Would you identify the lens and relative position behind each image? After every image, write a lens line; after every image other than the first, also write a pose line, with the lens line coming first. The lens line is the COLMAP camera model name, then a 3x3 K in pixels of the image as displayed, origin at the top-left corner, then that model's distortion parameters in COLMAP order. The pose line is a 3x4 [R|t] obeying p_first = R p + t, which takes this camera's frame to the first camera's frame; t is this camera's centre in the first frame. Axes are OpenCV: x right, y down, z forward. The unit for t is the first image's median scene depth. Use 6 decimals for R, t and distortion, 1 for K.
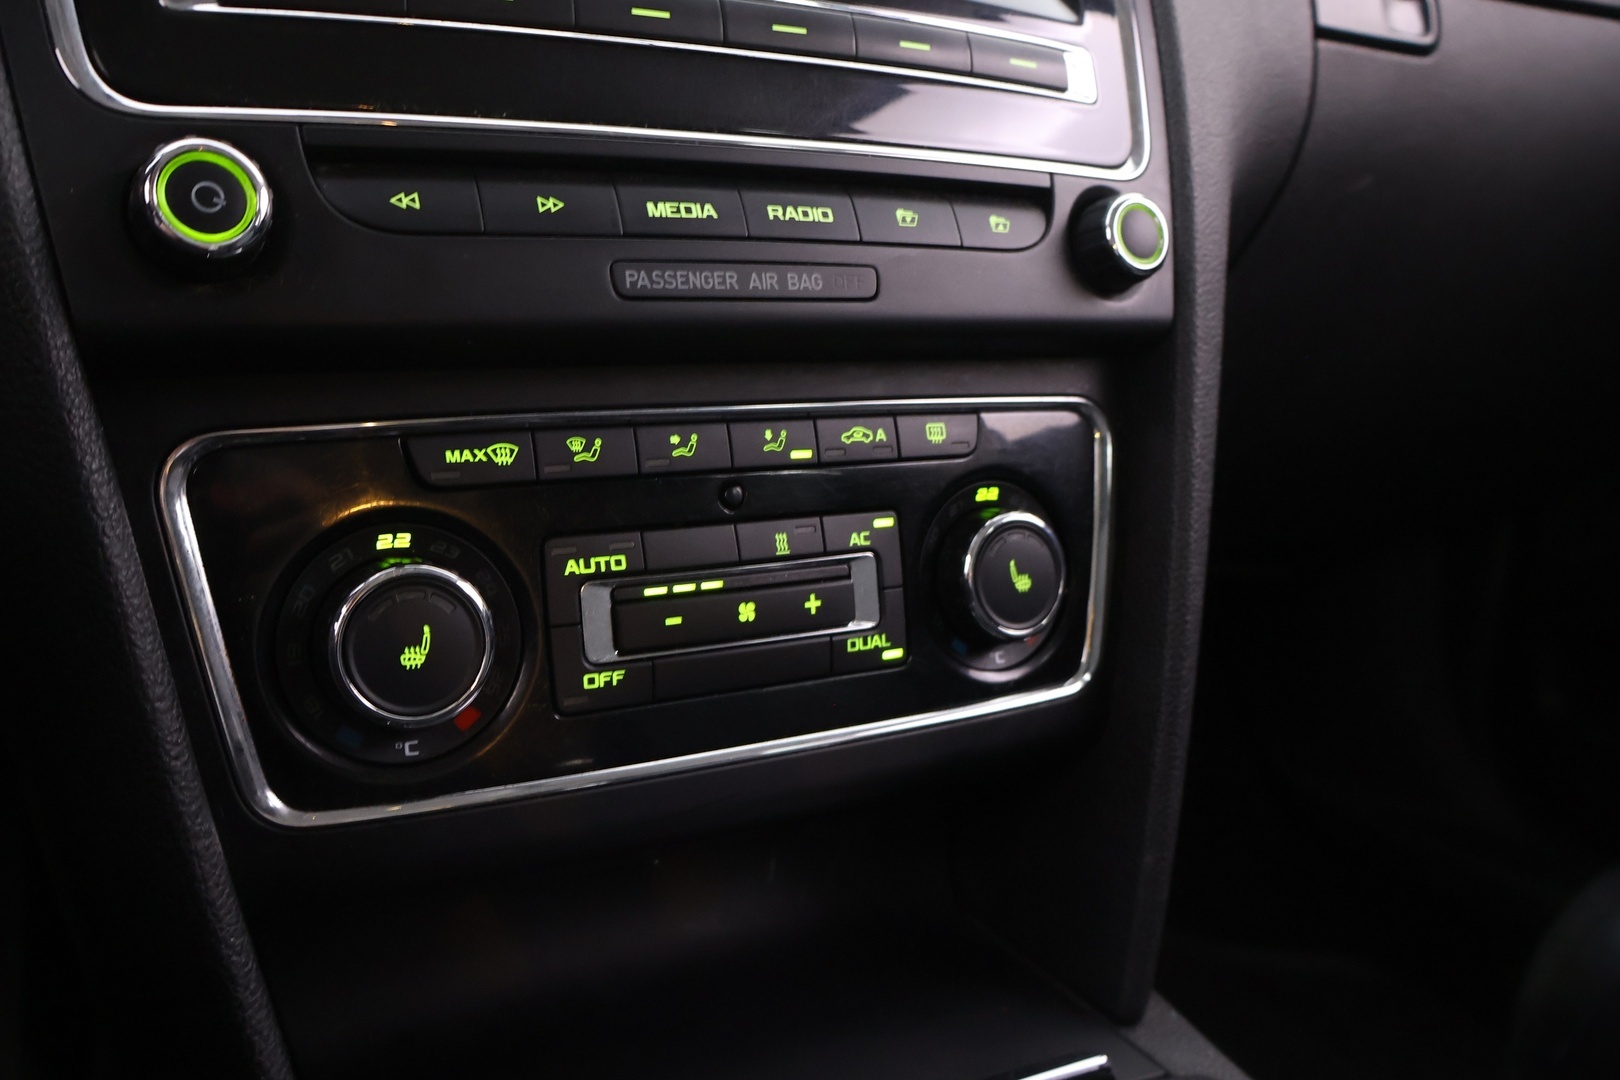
lens RADIAL K [[1386.9, 0, 810.0], [0, 1386.9, 540.0], [0, 0, 1]] dist [0.003388, 0.016360]
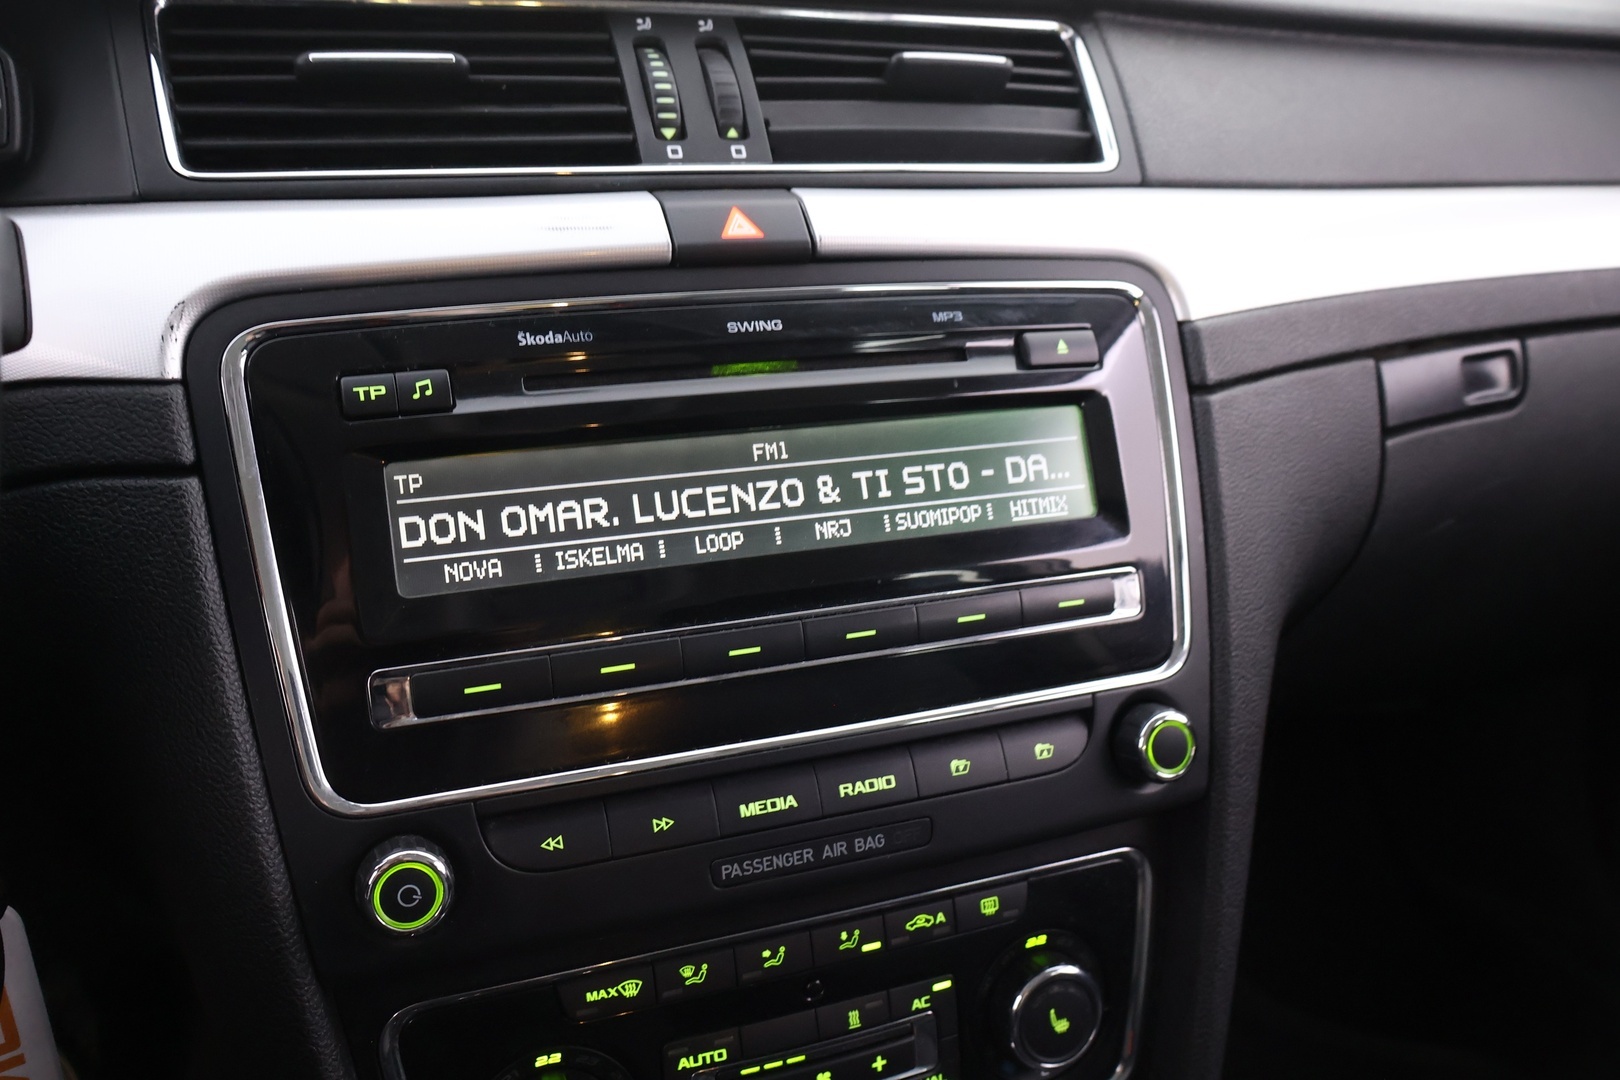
lens RADIAL K [[1386.9, 0, 810.0], [0, 1386.9, 540.0], [0, 0, 1]] dist [0.003388, 0.016360]
pose [[0.989673, 0.022400, -0.141580, 0.113920], [-0.009465, 0.995770, 0.091387, -0.572735], [0.143028, -0.089103, 0.985700, -0.207183]]
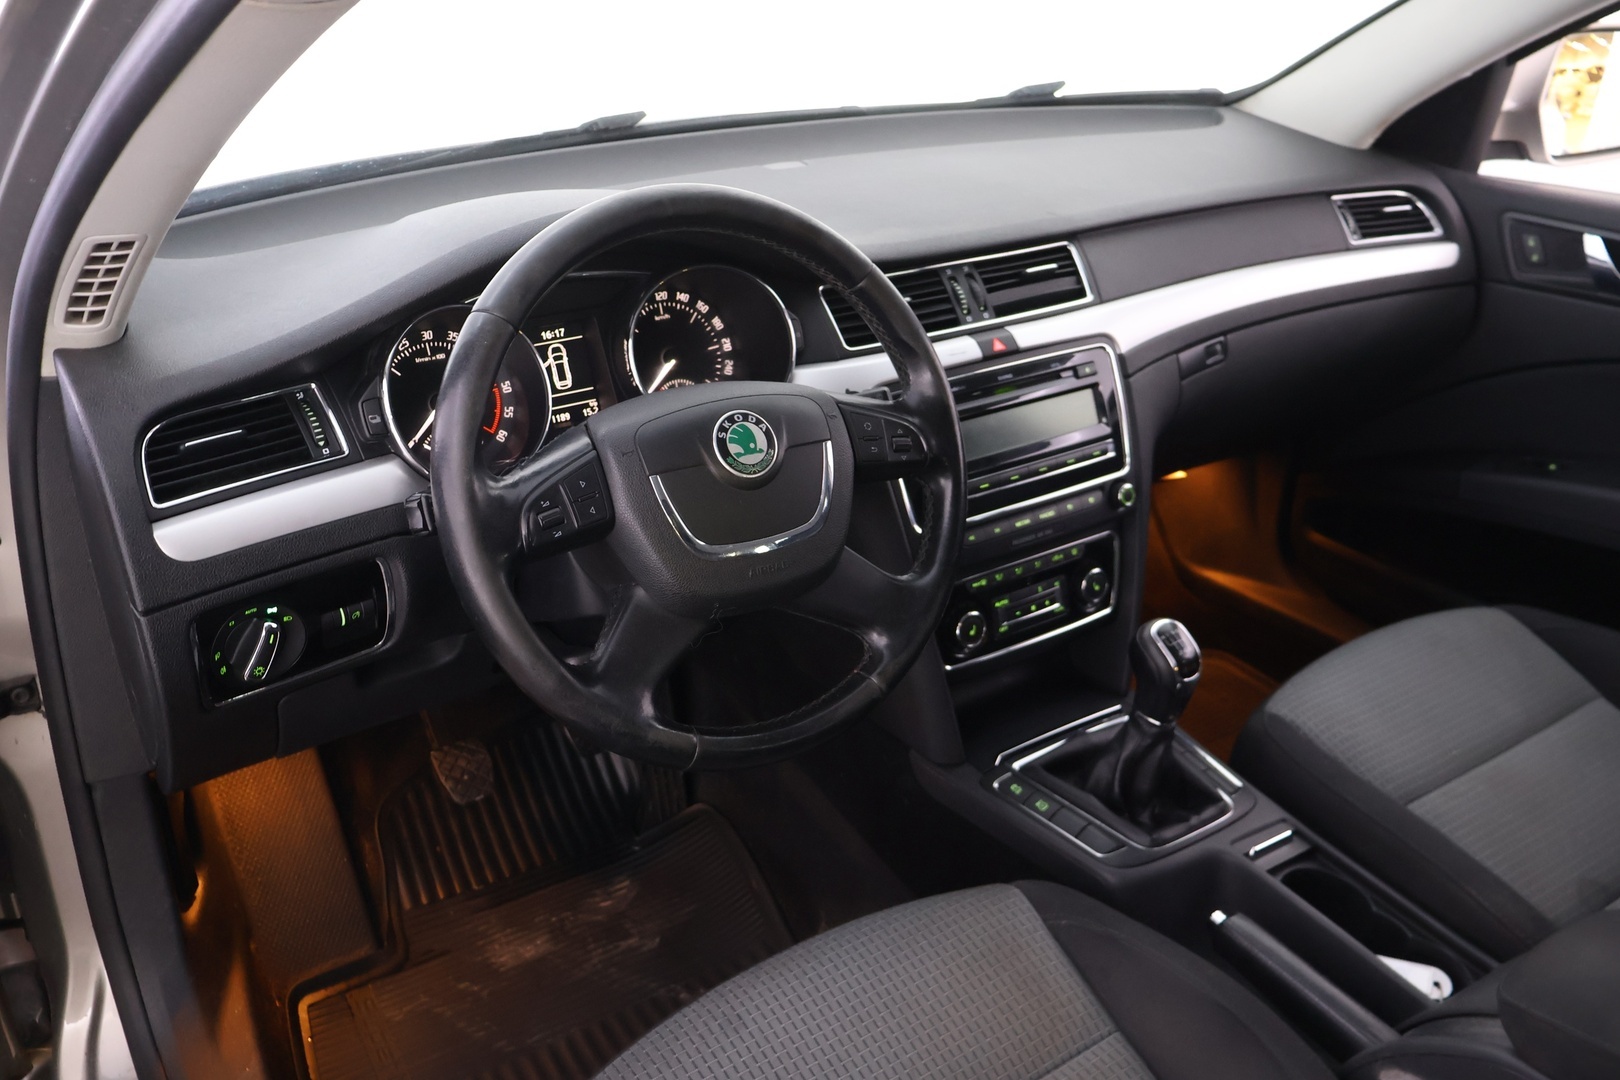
lens RADIAL K [[1386.9, 0, 810.0], [0, 1386.9, 540.0], [0, 0, 1]] dist [0.003388, 0.016360]
pose [[0.997484, -0.061106, 0.035938, -0.860783], [0.051764, 0.974198, 0.219677, -1.104932], [-0.048434, -0.217264, 0.974911, -2.980821]]
